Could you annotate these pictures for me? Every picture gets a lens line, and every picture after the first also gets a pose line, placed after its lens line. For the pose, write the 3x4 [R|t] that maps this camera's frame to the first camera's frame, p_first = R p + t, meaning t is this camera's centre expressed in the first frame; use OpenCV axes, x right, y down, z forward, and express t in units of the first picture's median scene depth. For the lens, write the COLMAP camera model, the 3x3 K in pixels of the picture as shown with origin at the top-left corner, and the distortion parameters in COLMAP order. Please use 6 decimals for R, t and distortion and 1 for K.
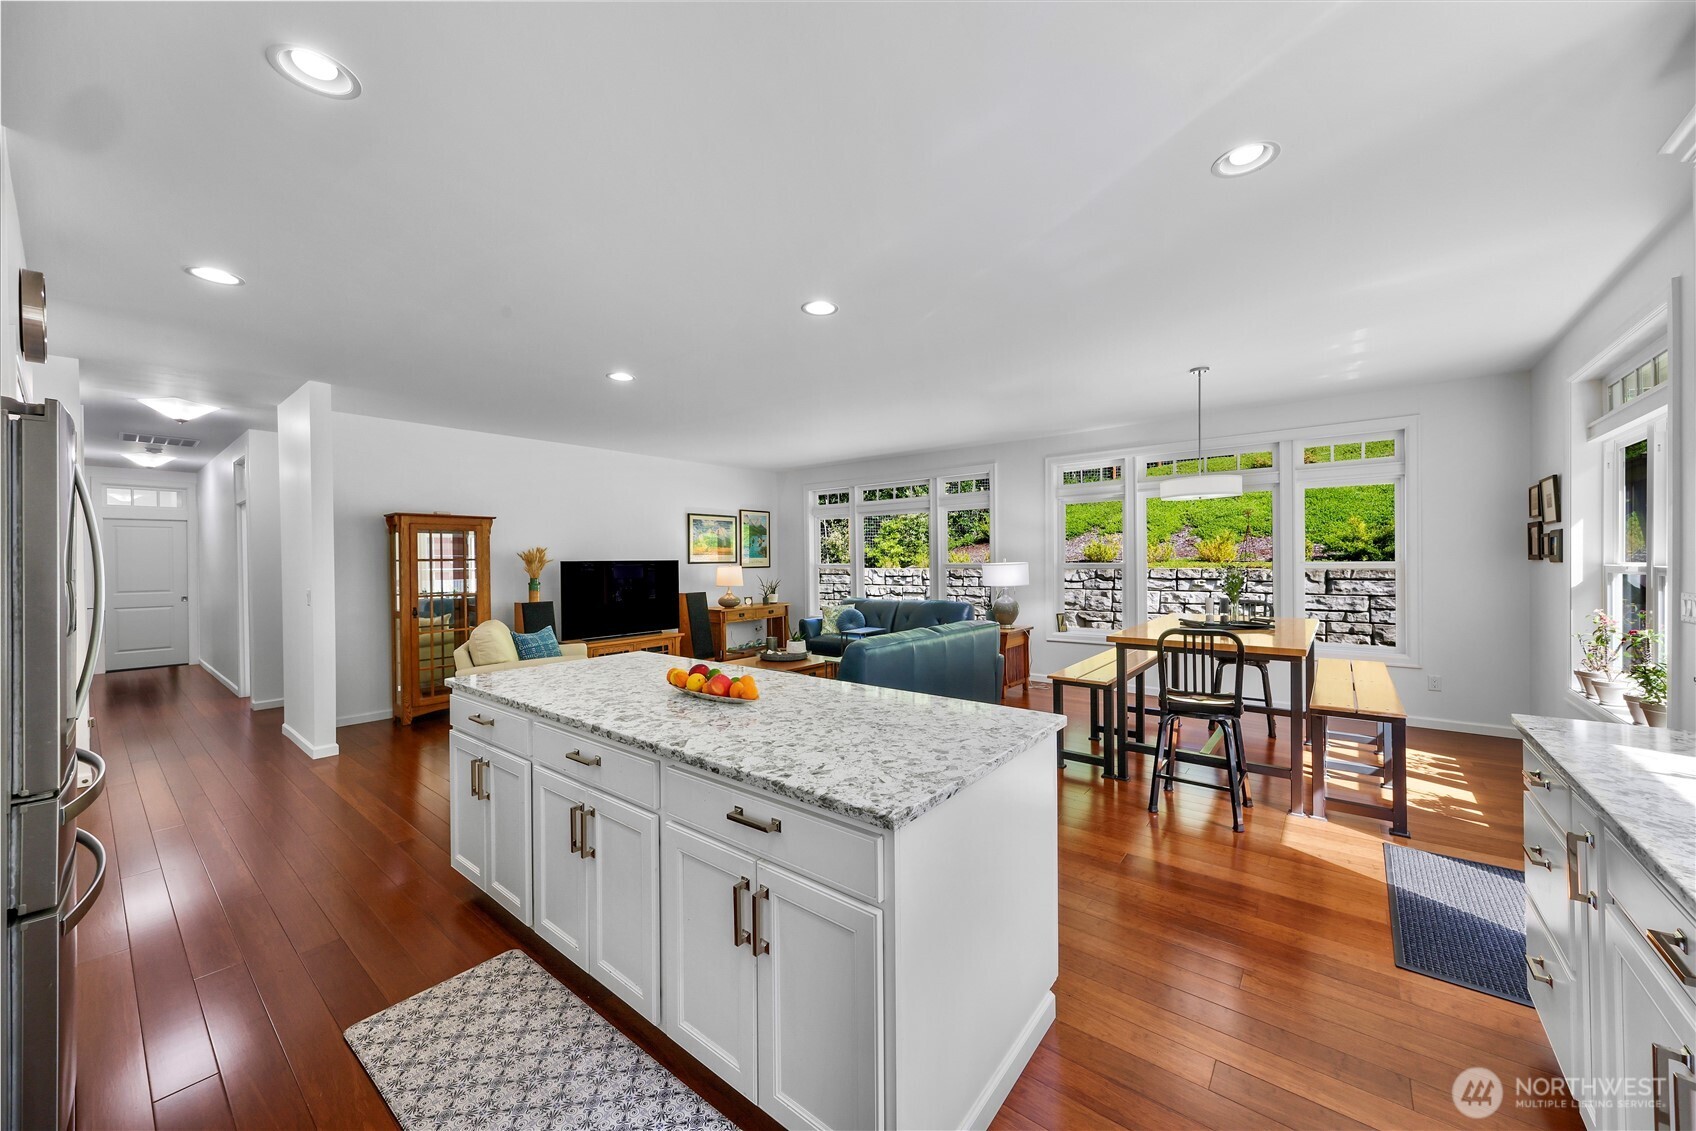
lens RADIAL K [[625.5, 0, 839.8], [0, 625.5, 559.7], [0, 0, 1]] dist [-0.000064, 0.000099]
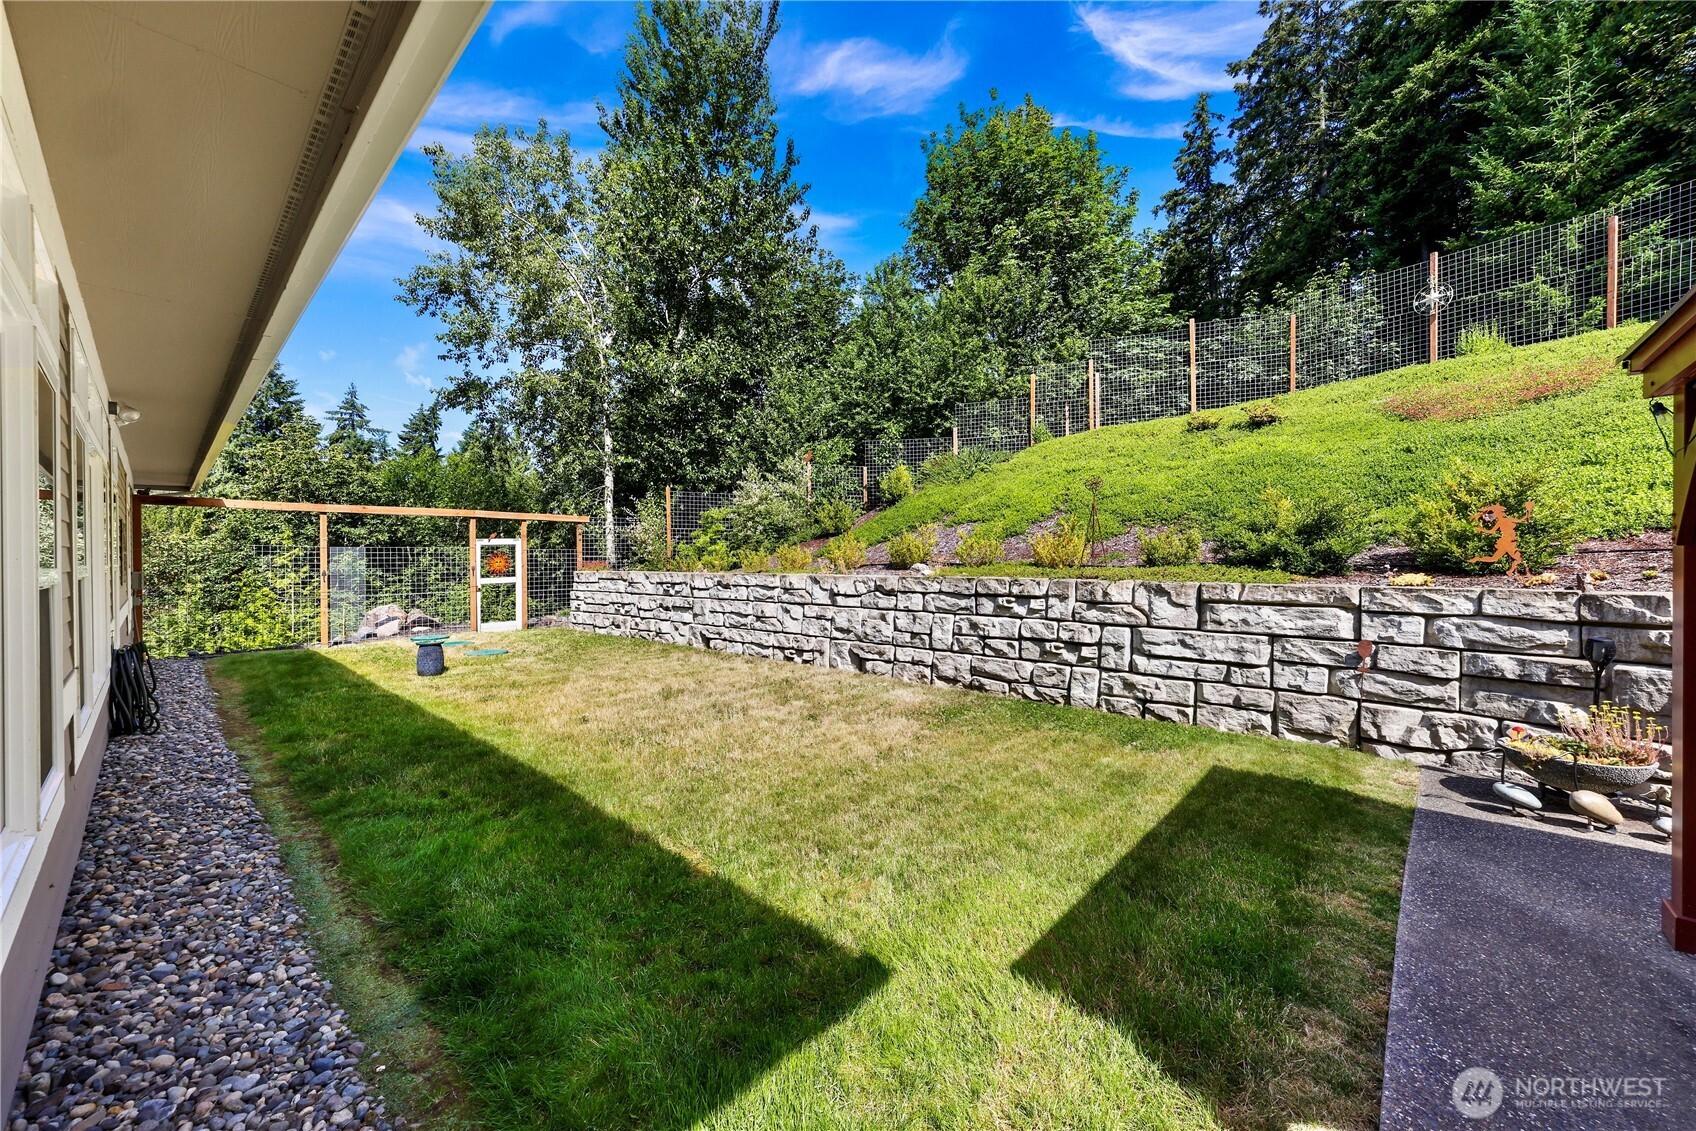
lens RADIAL K [[625.5, 0, 848.0], [0, 625.5, 566.0], [0, 0, 1]] dist [-0.000064, 0.000099]
pose [[0.998024, 0.010014, -0.062033, 0.522218], [-0.009709, 0.999939, 0.005218, 0.001399], [0.062081, -0.004605, 0.998060, 0.458776]]
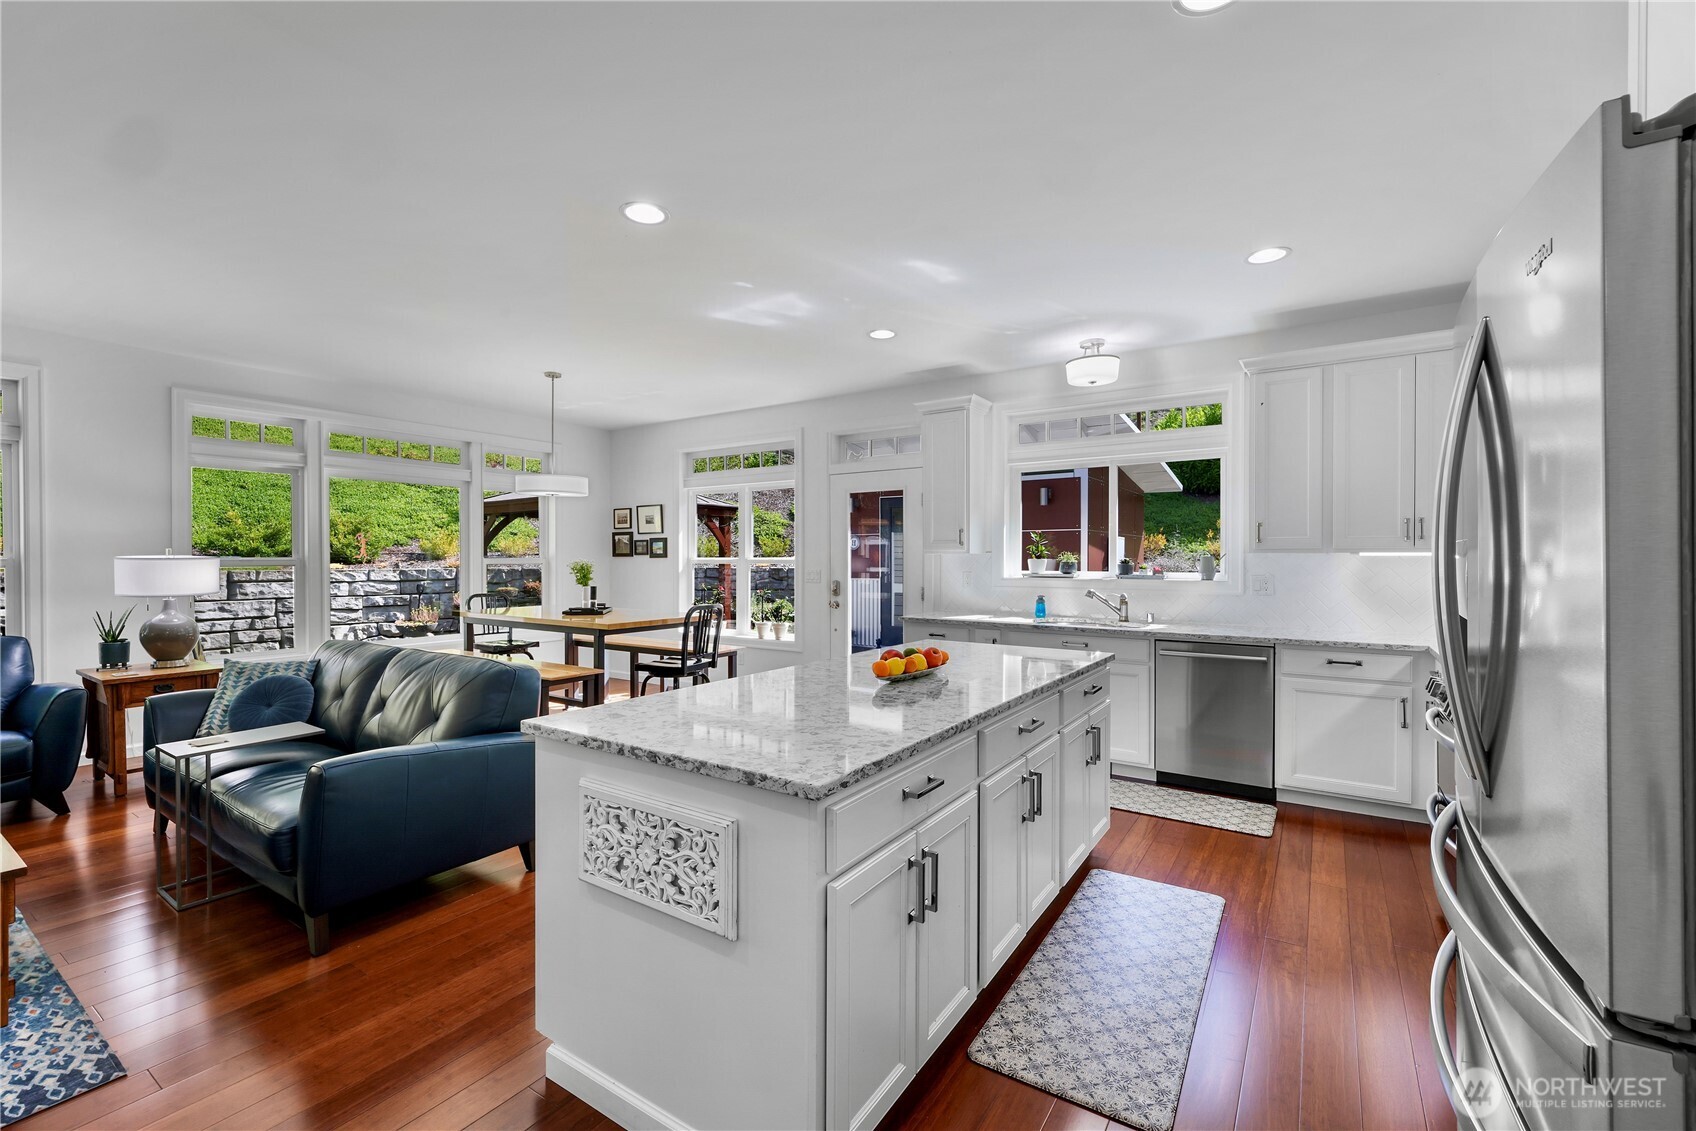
lens RADIAL K [[721.0, 0, 853.7], [0, 721.0, 563.8], [0, 0, 1]] dist [-0.000333, 0.000379]
pose [[-0.108364, 0.001640, 0.994110, -0.294267], [0.001030, 0.999998, -0.001538, 0.008713], [-0.994111, 0.000858, -0.108365, 0.266113]]
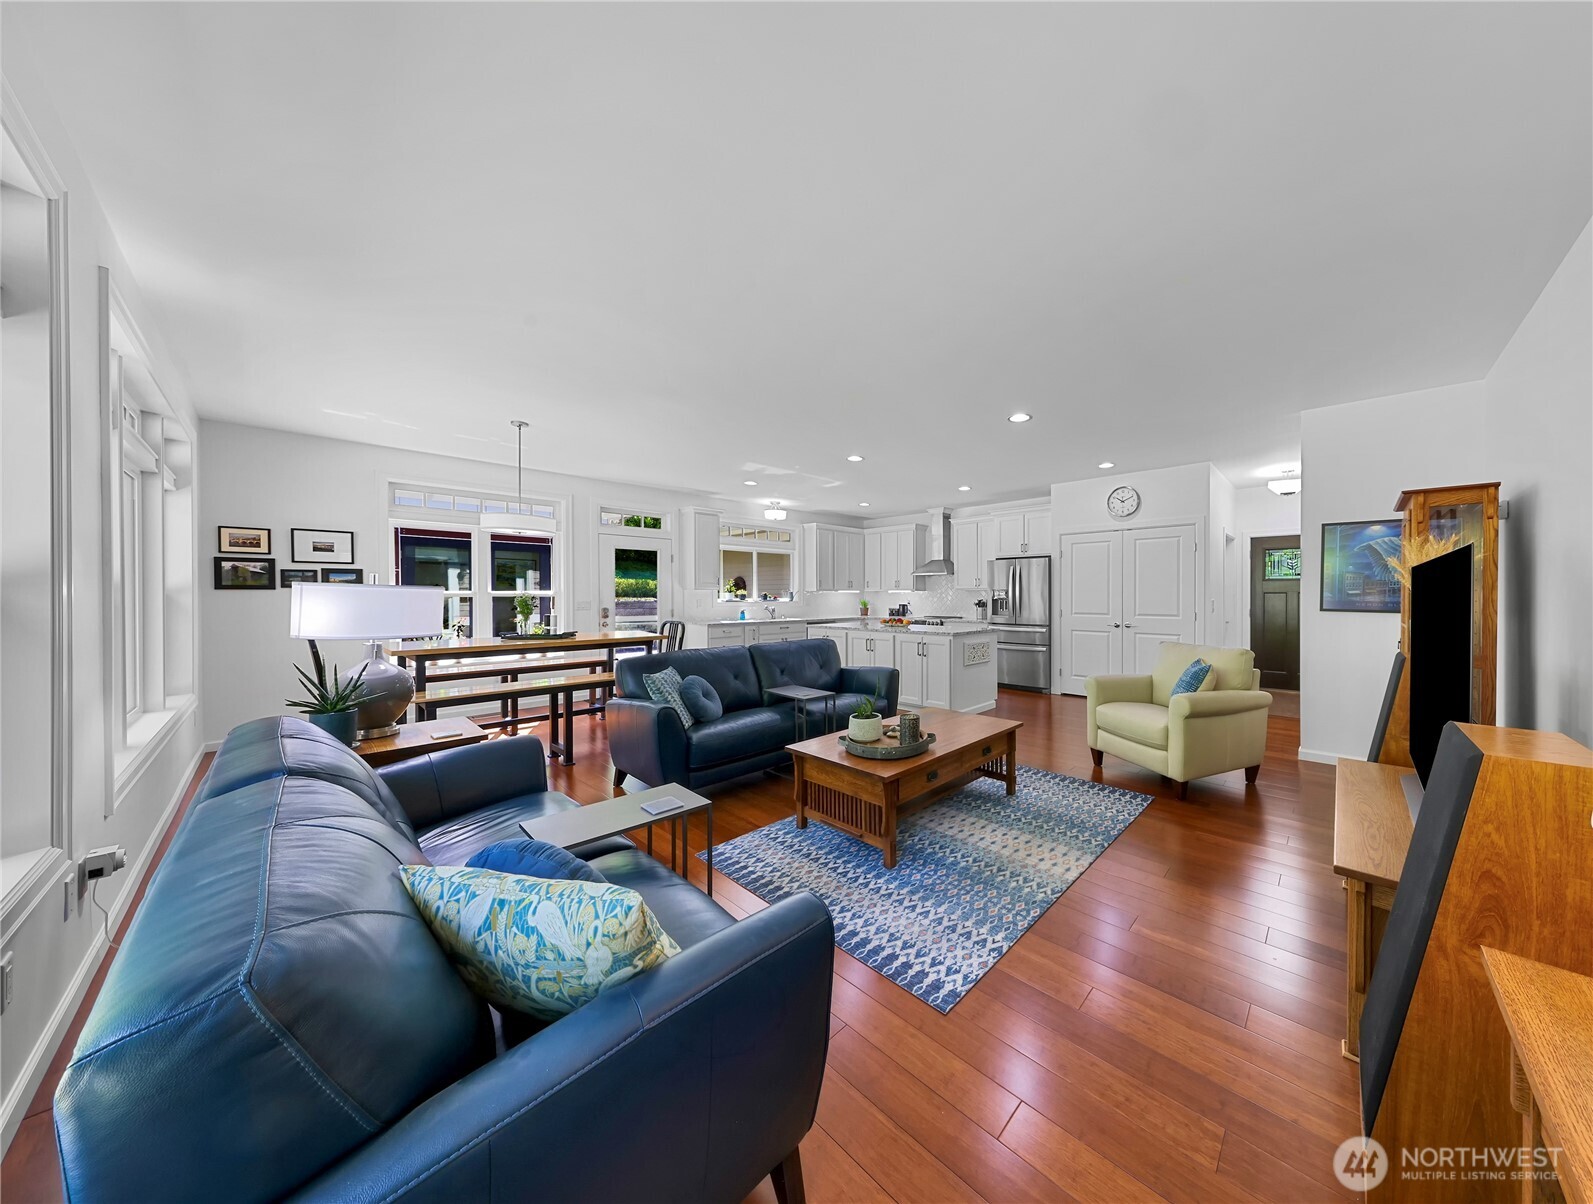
lens RADIAL K [[513.4, 0, 904.8], [0, 513.4, 598.7], [0, 0, 1]] dist [0.001127, 0.000007]
pose [[-0.999892, 0.011508, 0.009097, -0.067040], [0.011575, 0.999906, 0.007350, 0.010622], [-0.009012, 0.007454, -0.999932, 0.818409]]
